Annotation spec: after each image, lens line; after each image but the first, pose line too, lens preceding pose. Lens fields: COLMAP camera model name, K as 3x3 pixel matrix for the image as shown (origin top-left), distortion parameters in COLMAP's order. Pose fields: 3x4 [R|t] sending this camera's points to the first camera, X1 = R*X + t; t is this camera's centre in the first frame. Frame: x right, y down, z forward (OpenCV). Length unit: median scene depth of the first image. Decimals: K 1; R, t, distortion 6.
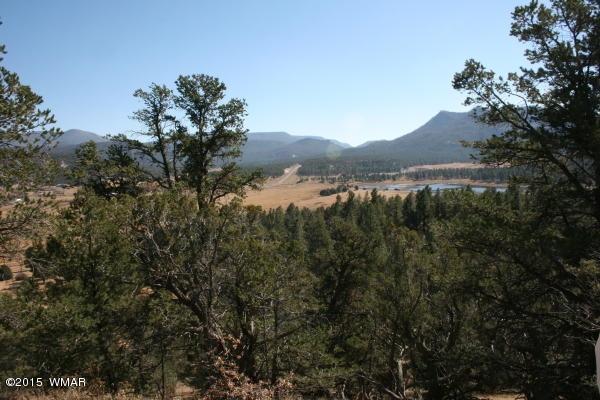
lens RADIAL K [[500.6, 0, 300.7], [0, 500.6, 193.2], [0, 0, 1]] dist [-0.158817, 0.136249]
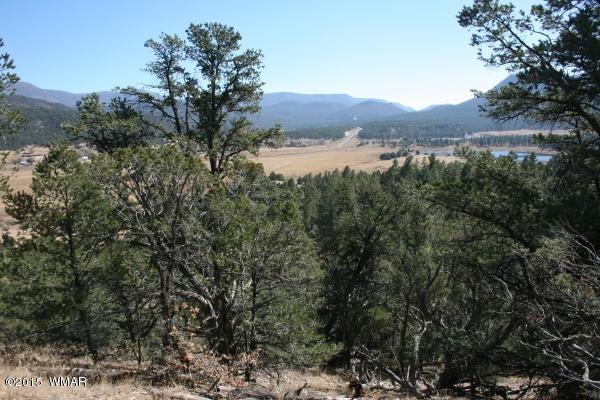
lens RADIAL K [[502.5, 0, 299.3], [0, 502.5, 195.1], [0, 0, 1]] dist [-0.158209, 0.139254]
pose [[0.992248, 0.032220, -0.120025, 0.079910], [-0.022774, 0.996594, 0.079255, 0.006685], [0.122170, -0.075907, 0.989602, 0.070419]]
